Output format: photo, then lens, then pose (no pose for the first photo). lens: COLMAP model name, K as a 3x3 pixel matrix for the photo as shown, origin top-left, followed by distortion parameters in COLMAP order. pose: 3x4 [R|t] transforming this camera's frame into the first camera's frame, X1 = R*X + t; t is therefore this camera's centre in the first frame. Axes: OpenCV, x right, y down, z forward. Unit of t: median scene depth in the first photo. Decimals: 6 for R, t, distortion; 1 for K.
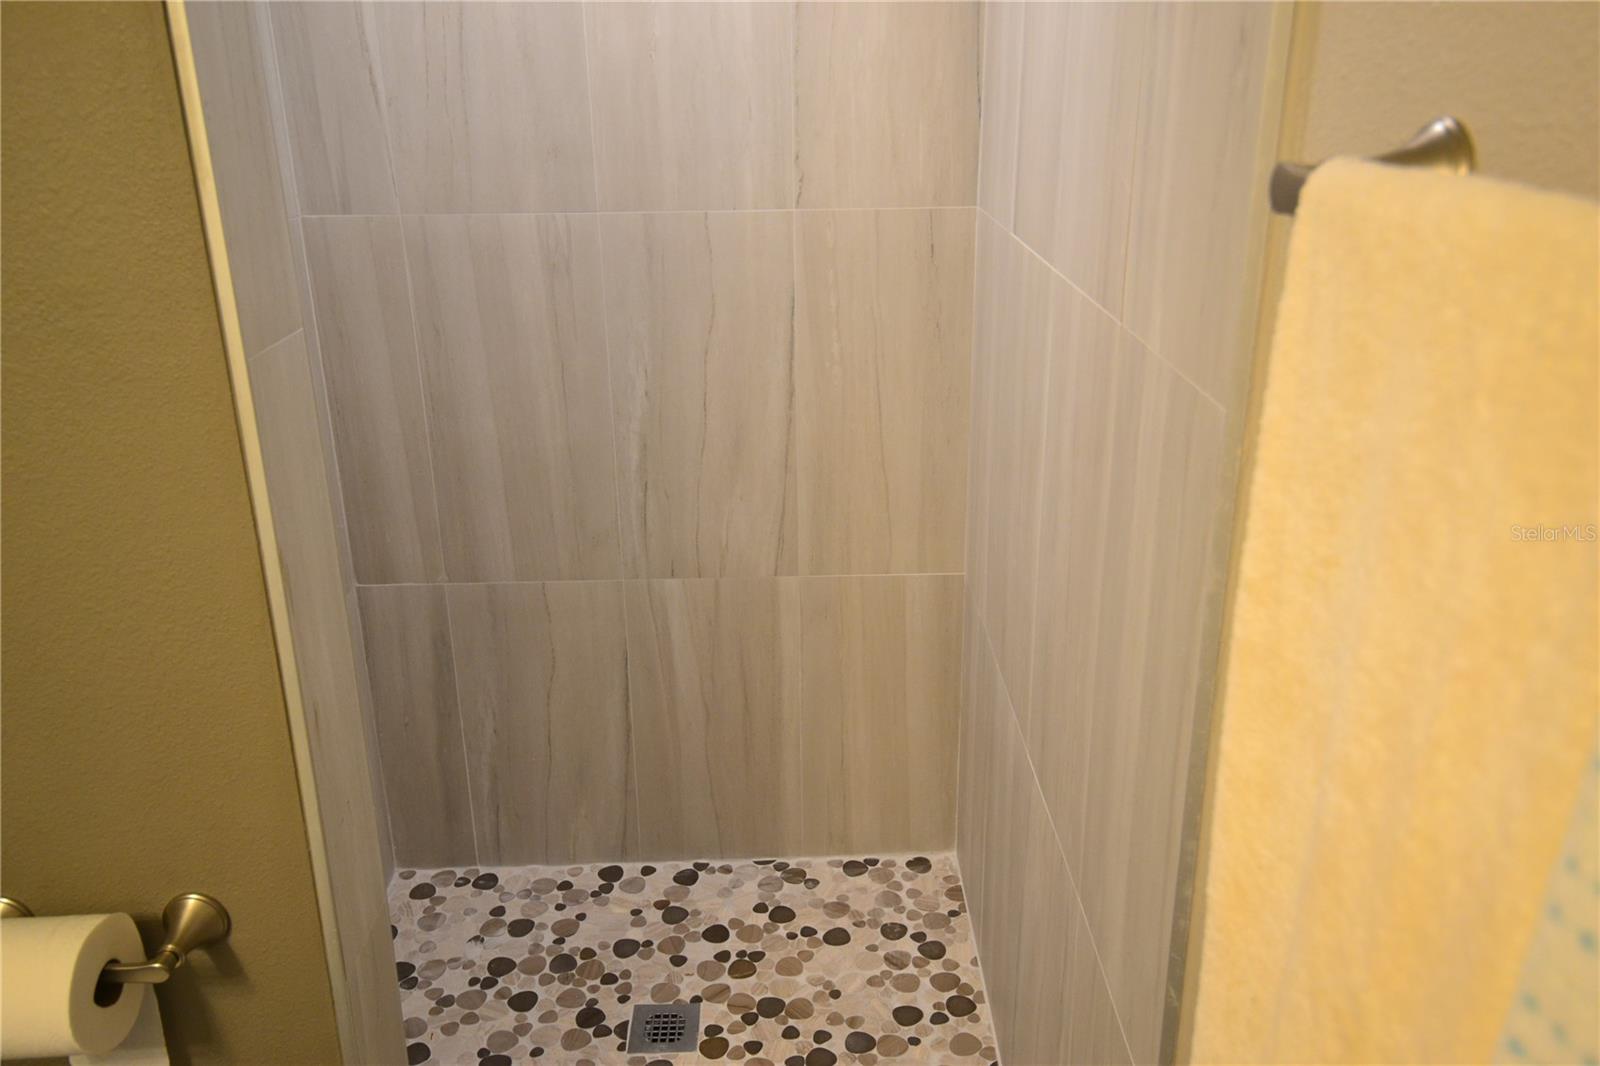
lens RADIAL K [[1272.6, 0, 803.3], [0, 1272.6, 530.5], [0, 0, 1]] dist [0.044094, -0.030446]
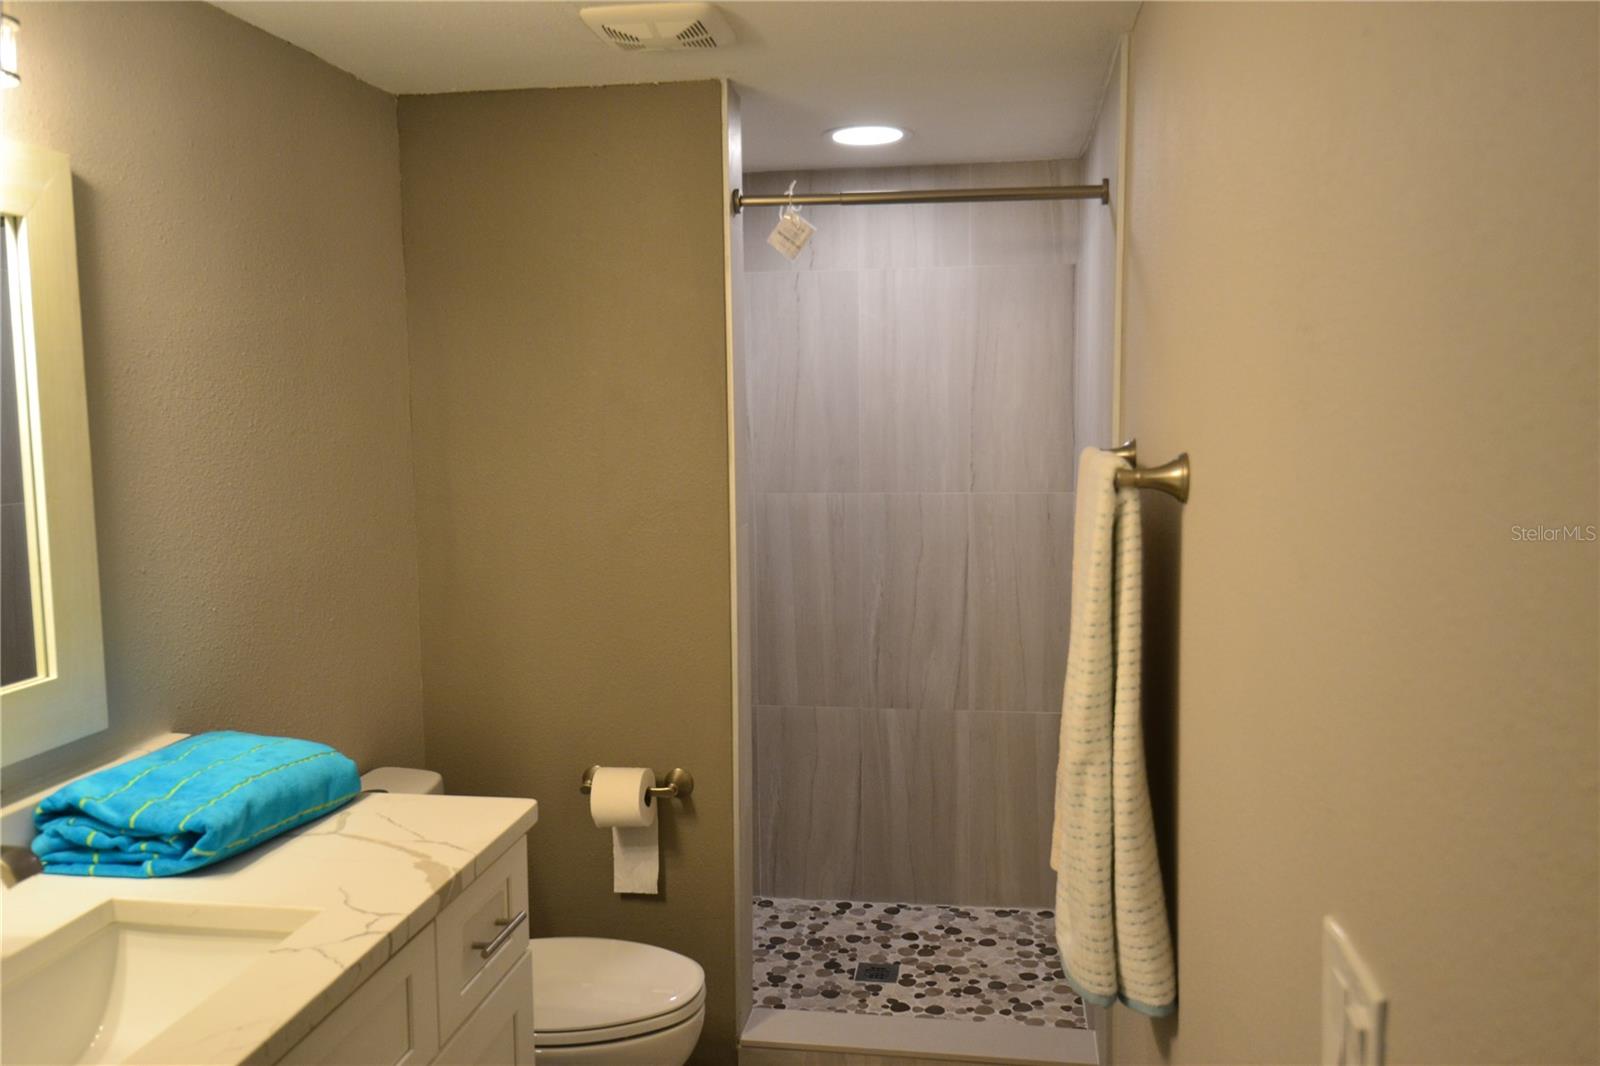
lens RADIAL K [[1272.6, 0, 800.3], [0, 1272.6, 532.4], [0, 0, 1]] dist [0.044094, -0.030446]
pose [[0.985580, 0.017152, -0.168336, 0.057224], [-0.058777, 0.967604, -0.245535, 0.238730], [0.158672, 0.251889, 0.954660, -0.682699]]
